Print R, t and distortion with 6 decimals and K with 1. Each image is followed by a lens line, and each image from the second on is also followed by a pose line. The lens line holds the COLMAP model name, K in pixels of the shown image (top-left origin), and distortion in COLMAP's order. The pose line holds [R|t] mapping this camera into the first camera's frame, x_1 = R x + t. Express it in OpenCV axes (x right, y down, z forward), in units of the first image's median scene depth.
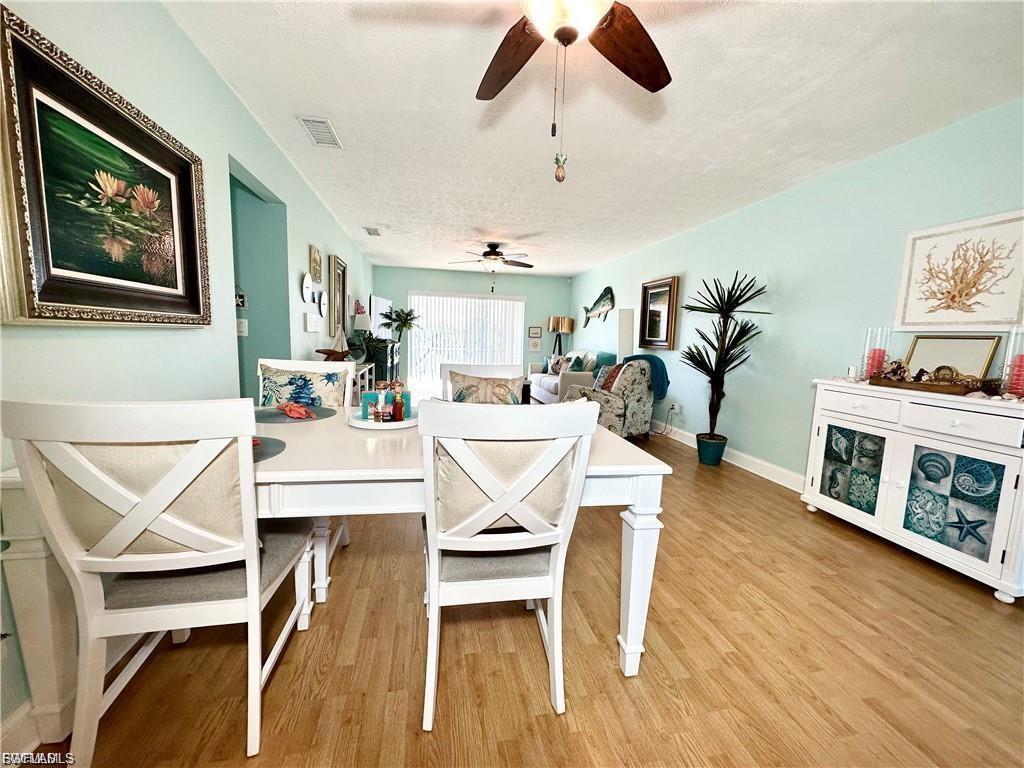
lens RADIAL K [[408.3, 0, 512.0], [0, 408.3, 384.0], [0, 0, 1]] dist [-0.001255, 0.000024]
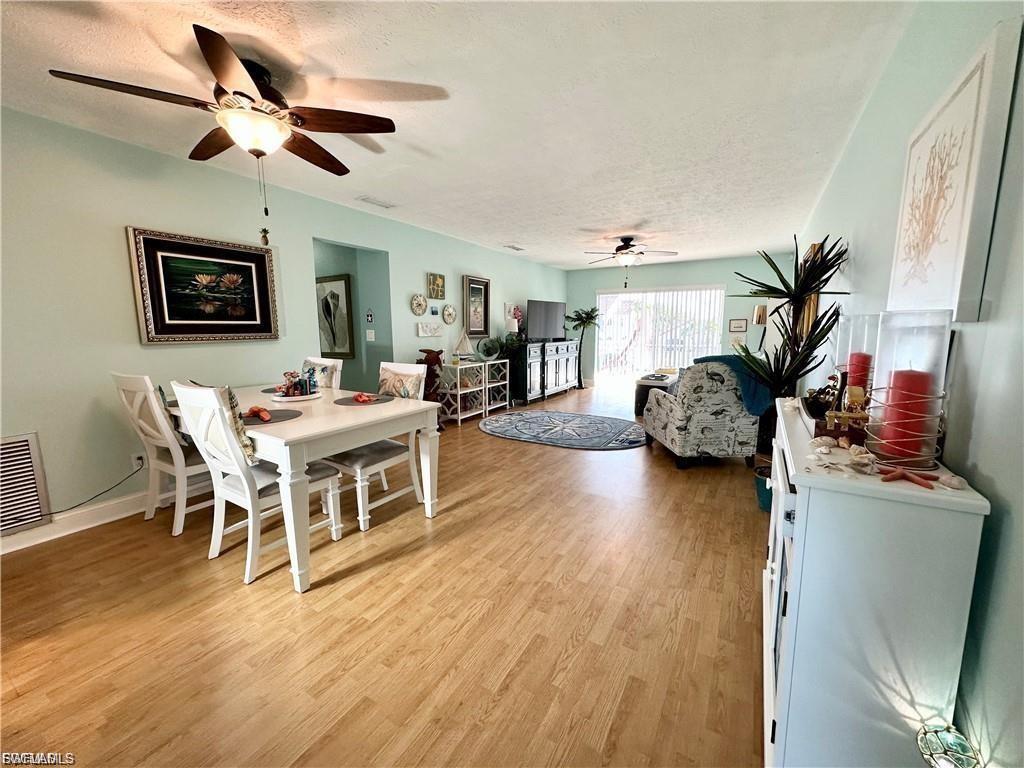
lens RADIAL K [[408.3, 0, 512.0], [0, 408.3, 384.0], [0, 0, 1]] dist [-0.001255, 0.000024]
pose [[0.739788, 0.059374, -0.670215, 1.018520], [-0.050592, 0.998188, 0.032585, -0.040955], [0.670935, 0.009802, 0.741451, 0.269475]]
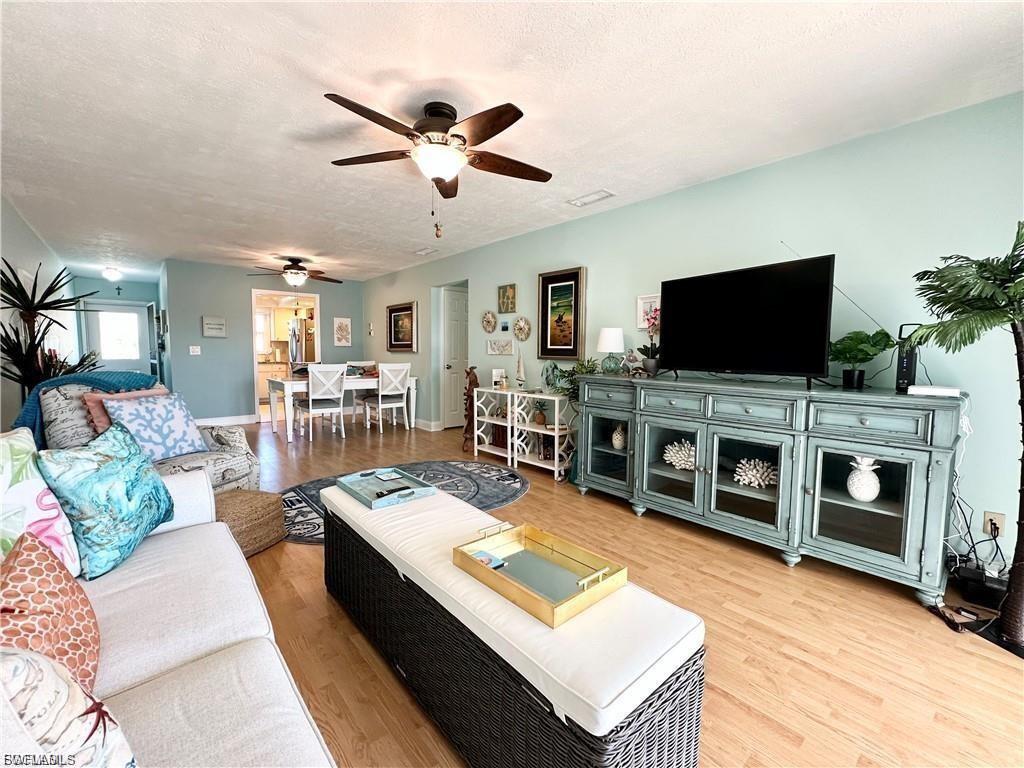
lens RADIAL K [[433.2, 0, 510.7], [0, 433.2, 384.3], [0, 0, 1]] dist [-0.001090, -0.000087]
pose [[-0.869432, -0.003850, -0.494038, 0.223978], [-0.094324, 0.982869, 0.158337, -0.398855], [0.484965, 0.184263, -0.854901, 3.448696]]
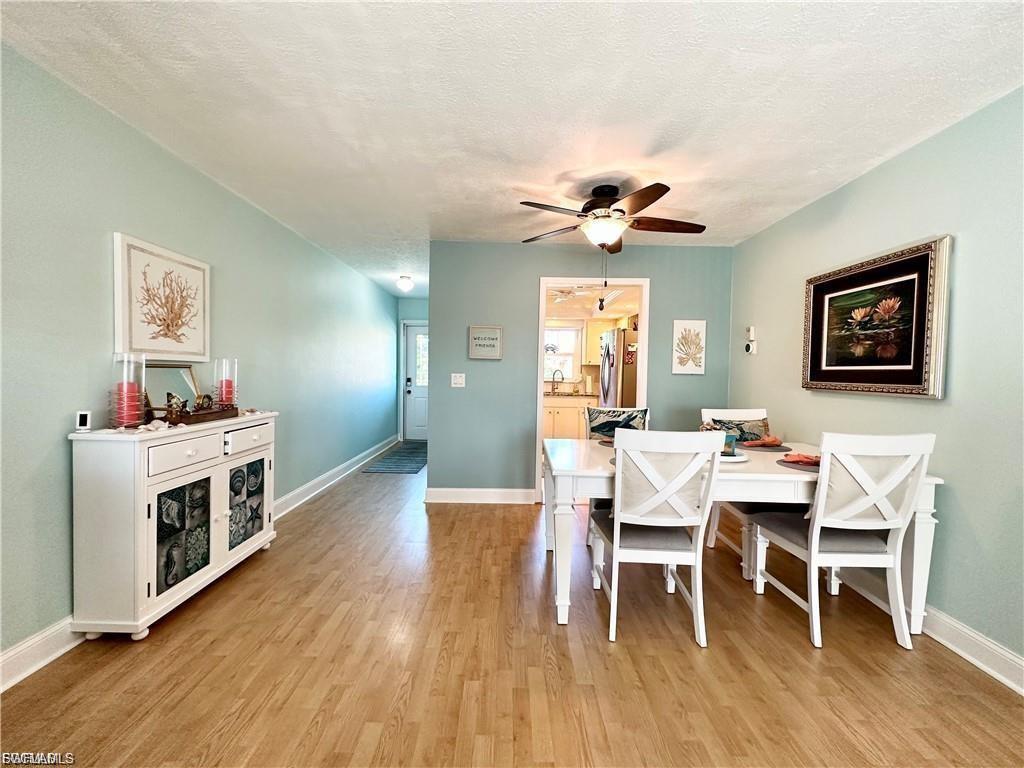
lens RADIAL K [[433.2, 0, 510.7], [0, 433.2, 384.3], [0, 0, 1]] dist [-0.001090, -0.000087]
pose [[-0.979874, -0.056132, 0.191561, 0.068184], [-0.027315, 0.988326, 0.149884, -0.242100], [-0.197738, 0.141635, -0.969969, 1.791880]]
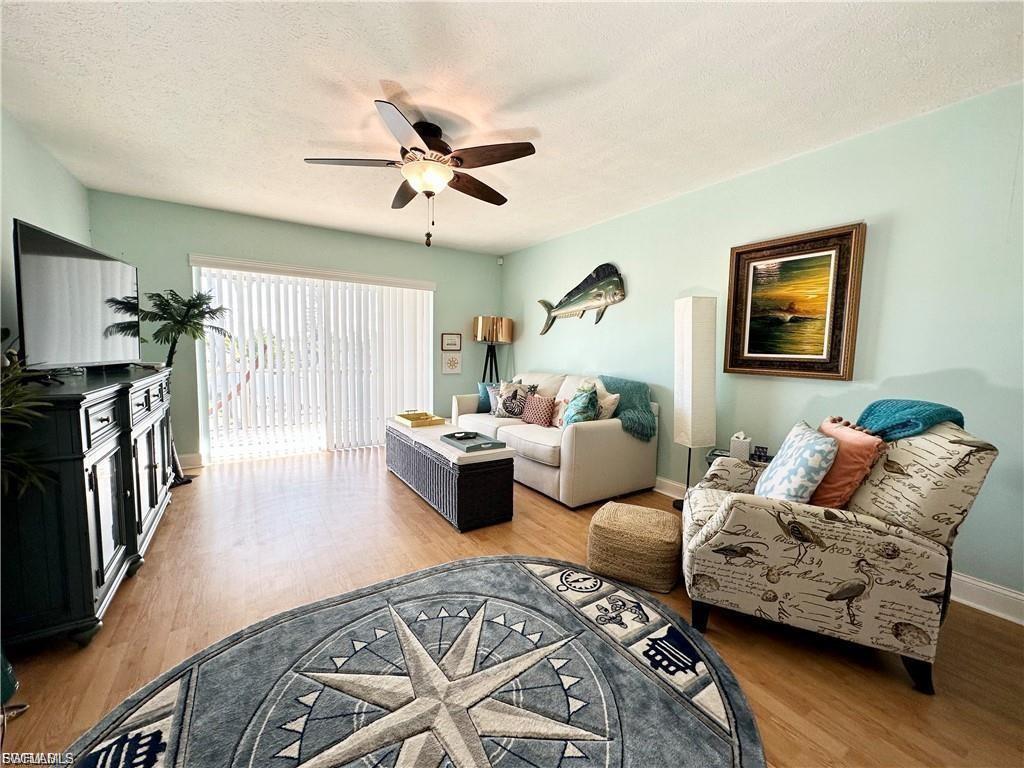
lens RADIAL K [[408.3, 0, 512.0], [0, 408.3, 384.0], [0, 0, 1]] dist [-0.001255, 0.000024]
pose [[0.928081, -0.043597, 0.369817, -0.312060], [0.050570, 0.998678, -0.009177, -0.197426], [-0.368928, 0.027218, 0.929059, 1.466504]]
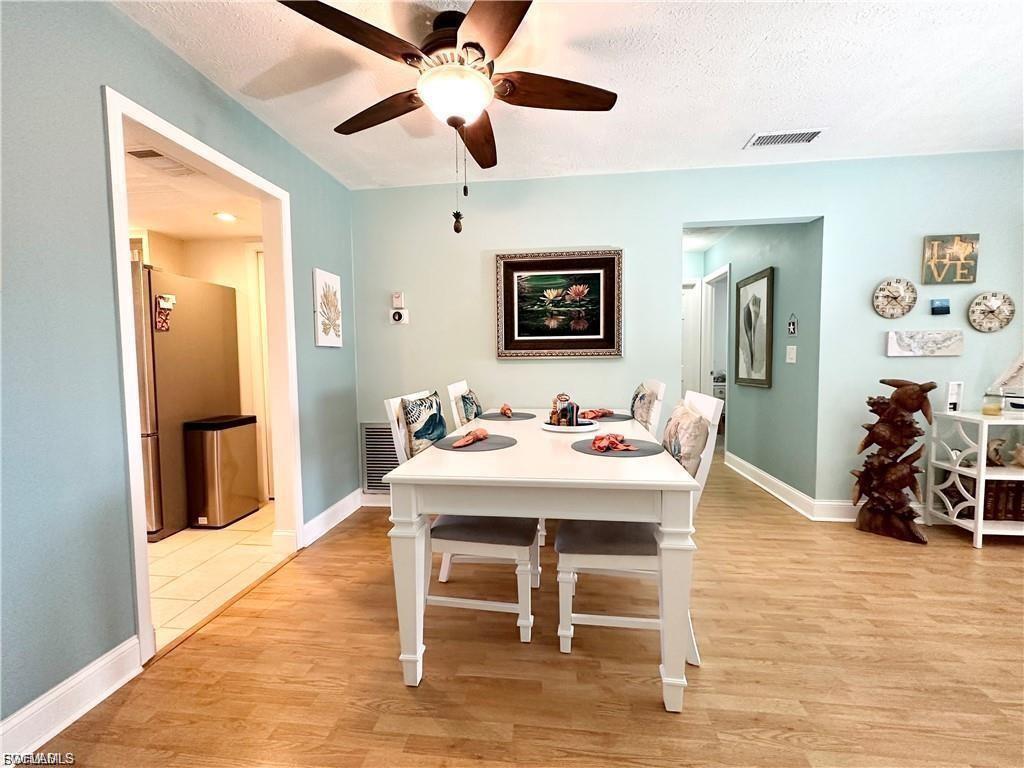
lens RADIAL K [[433.2, 0, 510.7], [0, 433.2, 384.3], [0, 0, 1]] dist [-0.001090, -0.000087]
pose [[-0.313027, 0.027338, -0.949351, 0.731775], [-0.109222, 0.991918, 0.064577, -0.076223], [0.943443, 0.123904, -0.307511, 0.885337]]
